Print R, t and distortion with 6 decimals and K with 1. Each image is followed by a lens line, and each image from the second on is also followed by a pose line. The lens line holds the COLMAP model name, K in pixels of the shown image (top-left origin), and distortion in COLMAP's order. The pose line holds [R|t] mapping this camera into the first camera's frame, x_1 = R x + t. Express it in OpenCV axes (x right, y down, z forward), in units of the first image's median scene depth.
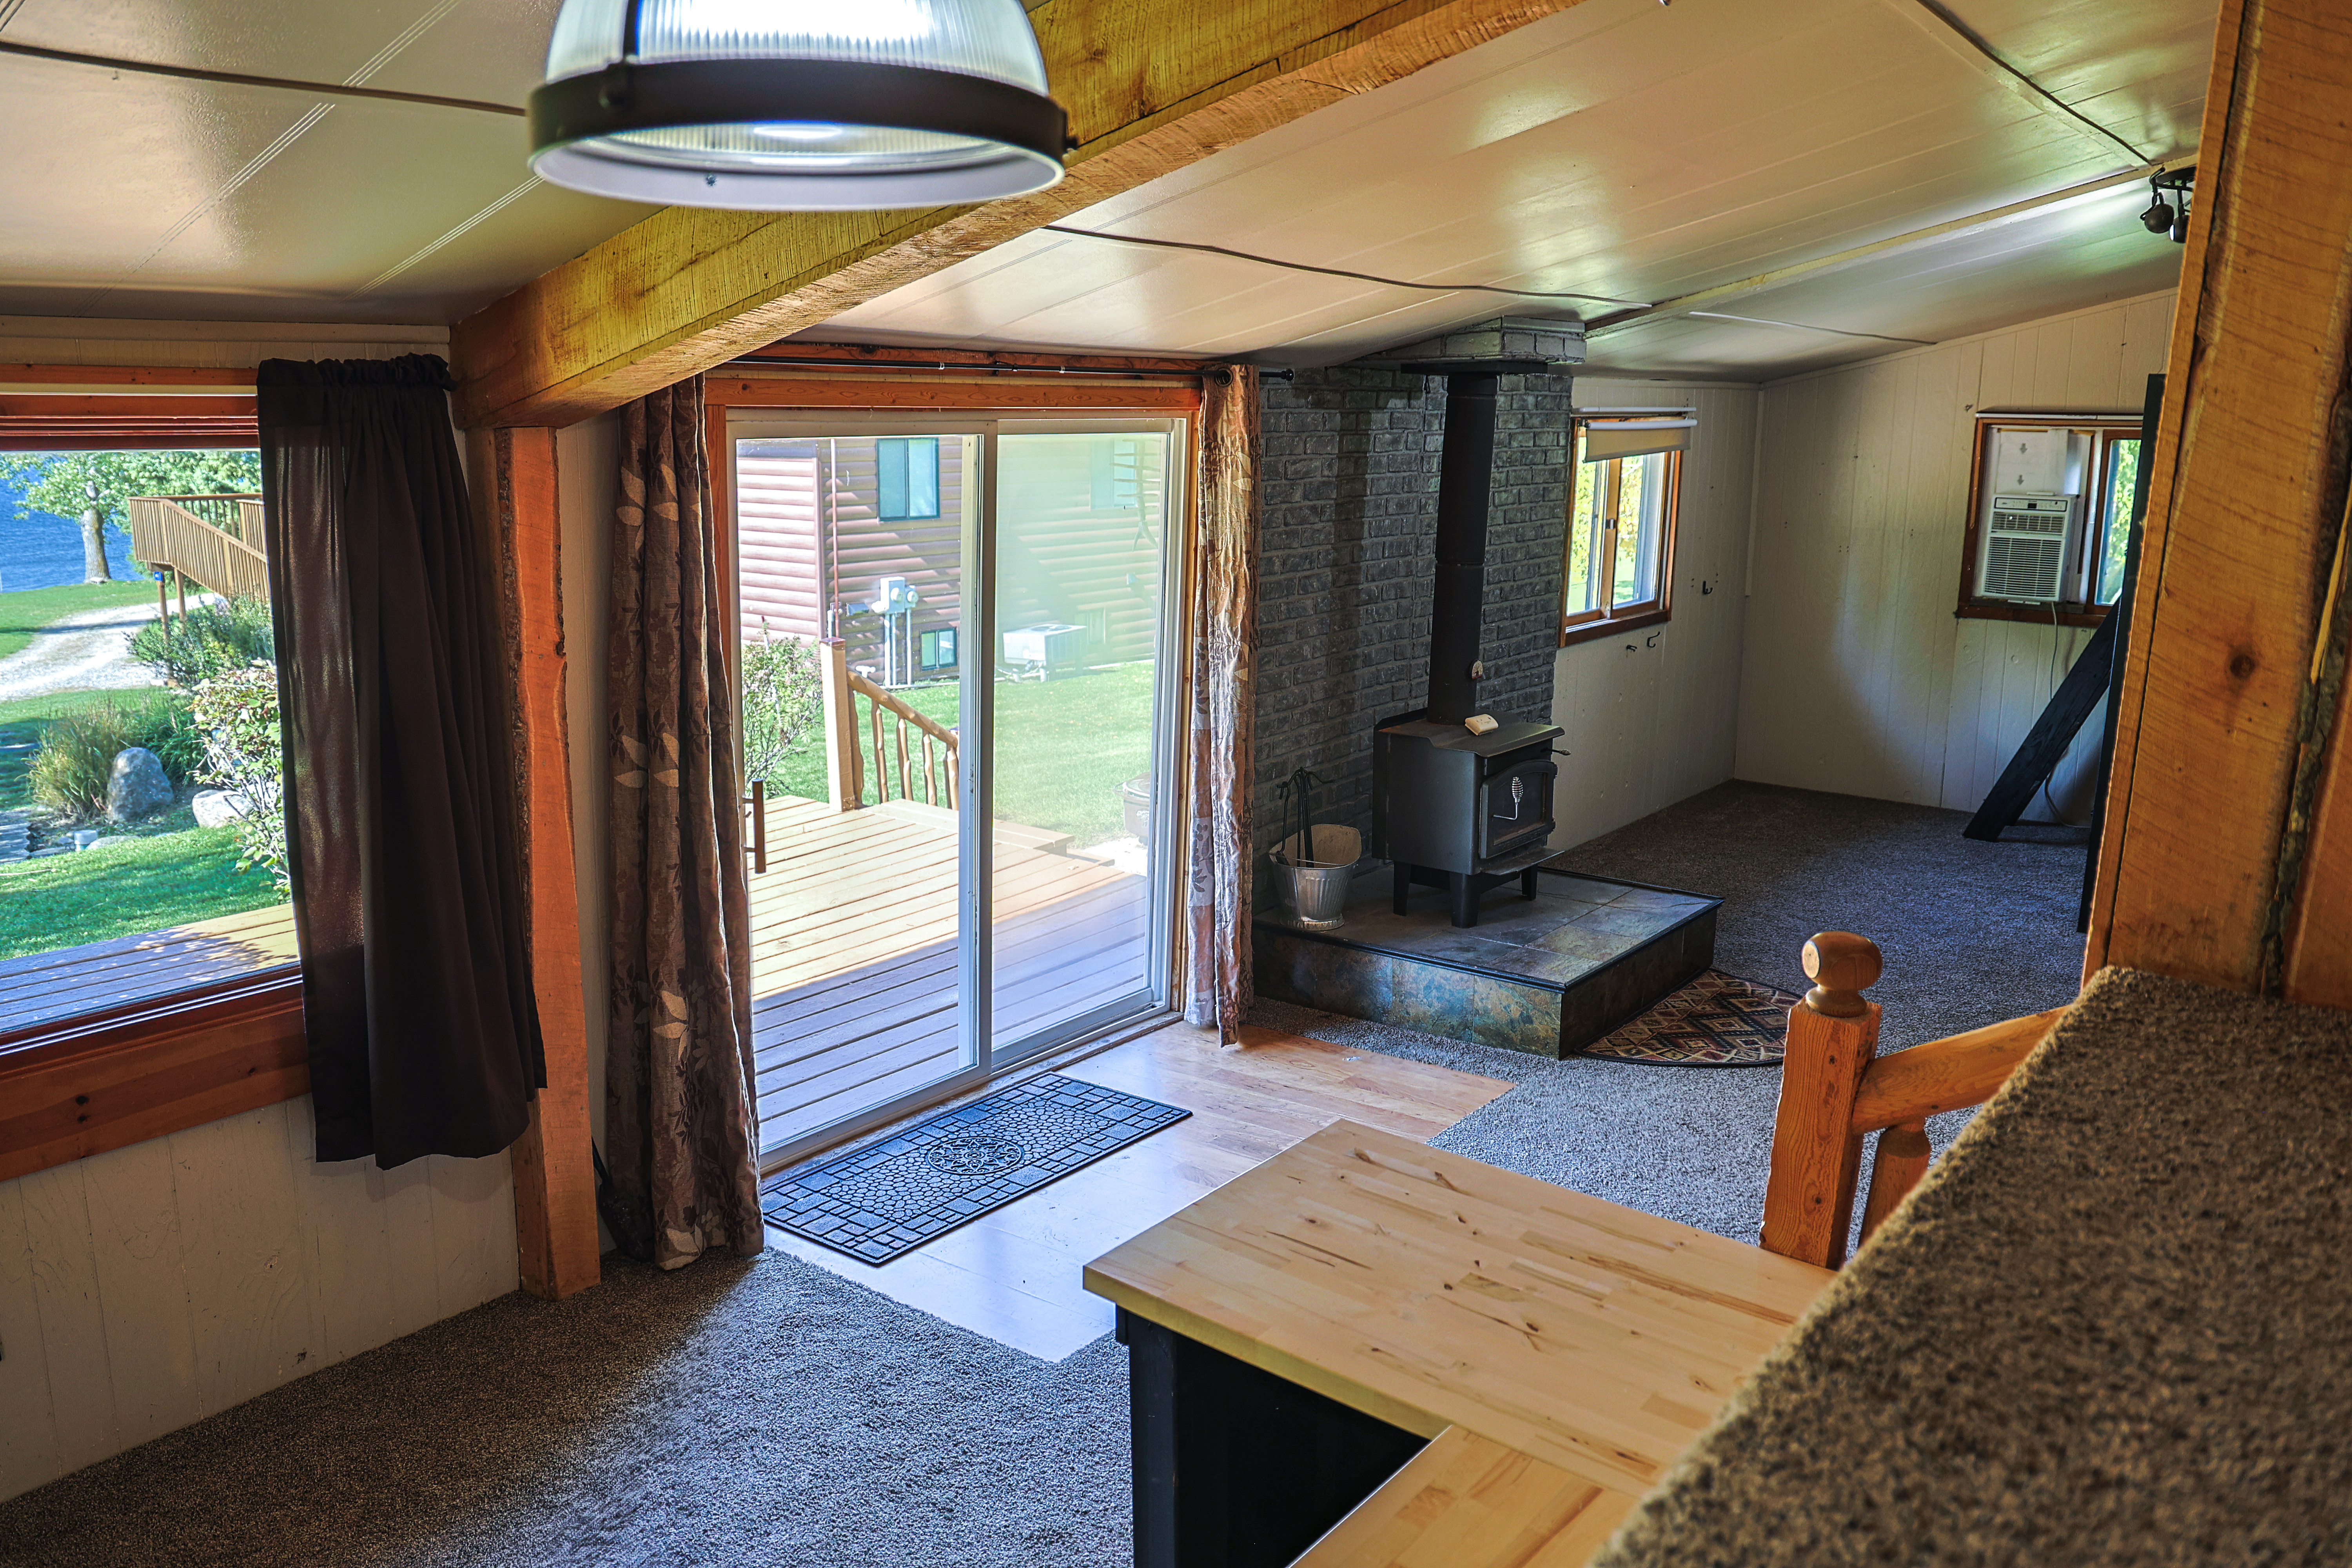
lens RADIAL K [[1783.0, 0, 1177.1], [0, 1783.0, 800.5], [0, 0, 1]] dist [-0.087862, 0.047960]
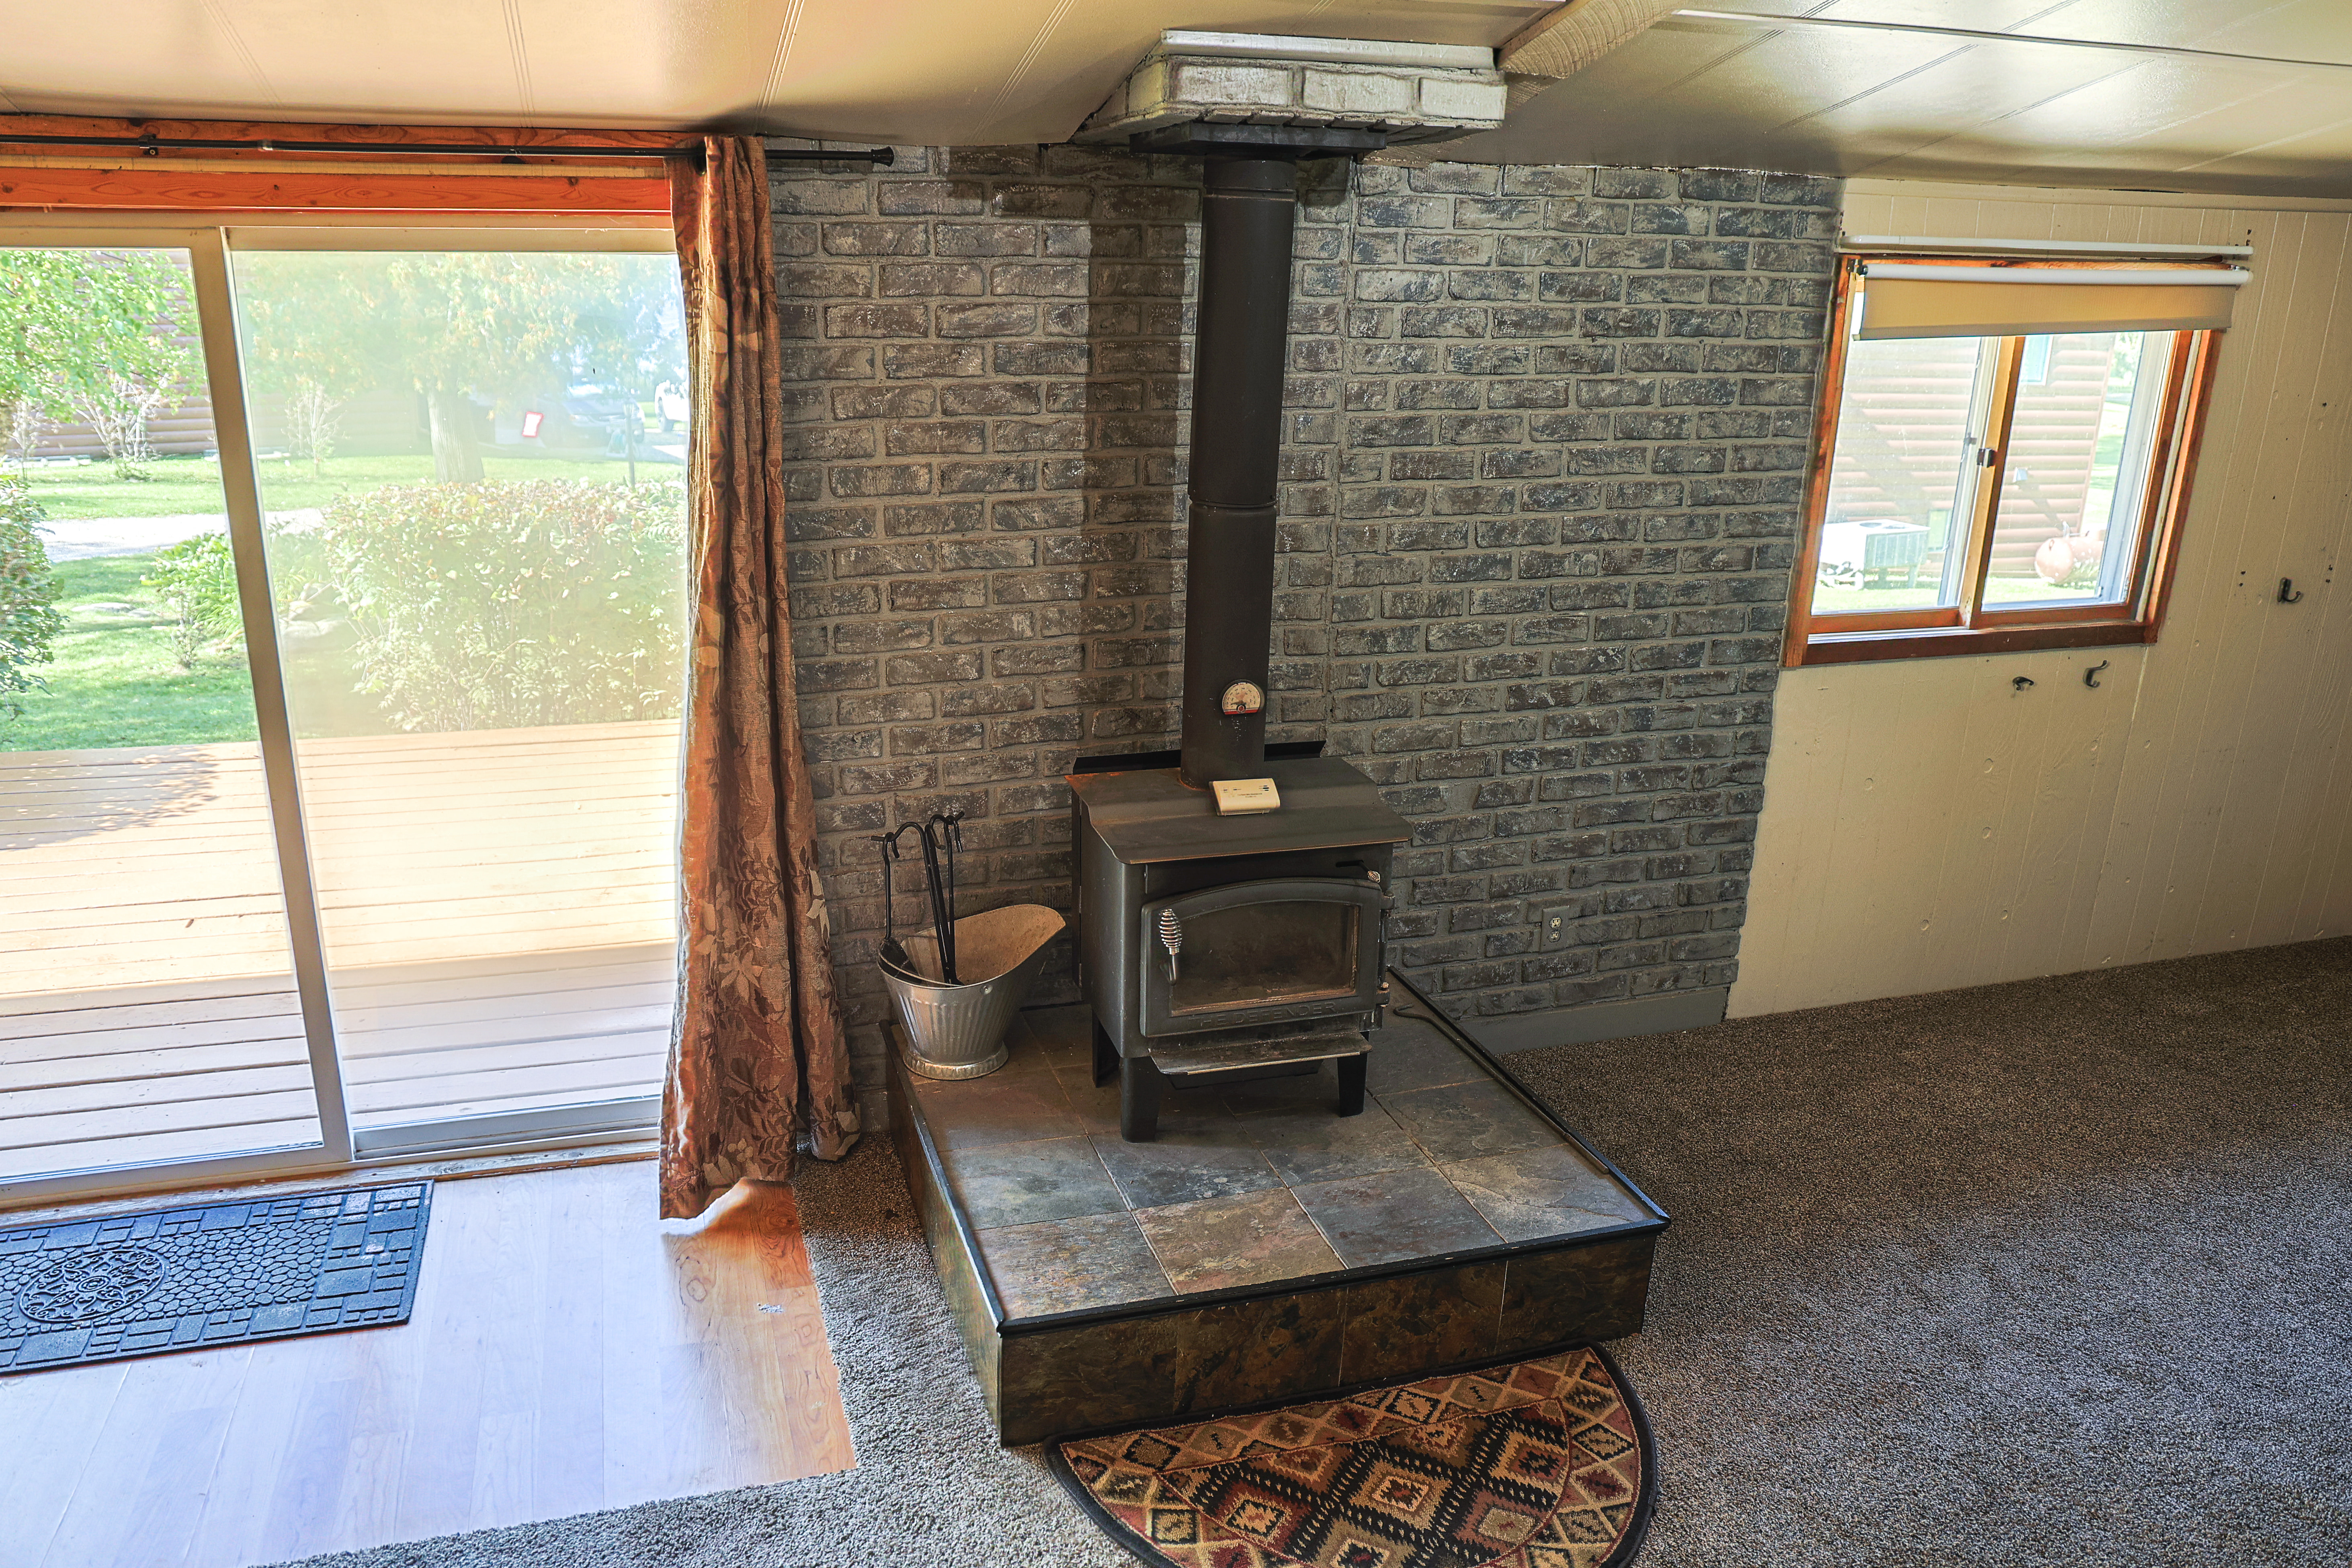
lens RADIAL K [[1783.0, 0, 1168.0], [0, 1783.0, 790.0], [0, 0, 1]] dist [-0.087862, 0.047960]
pose [[0.824045, 0.184535, -0.535628, 0.456181], [-0.141295, 0.982530, 0.121124, -0.110398], [0.548622, -0.024130, 0.835722, 0.524821]]
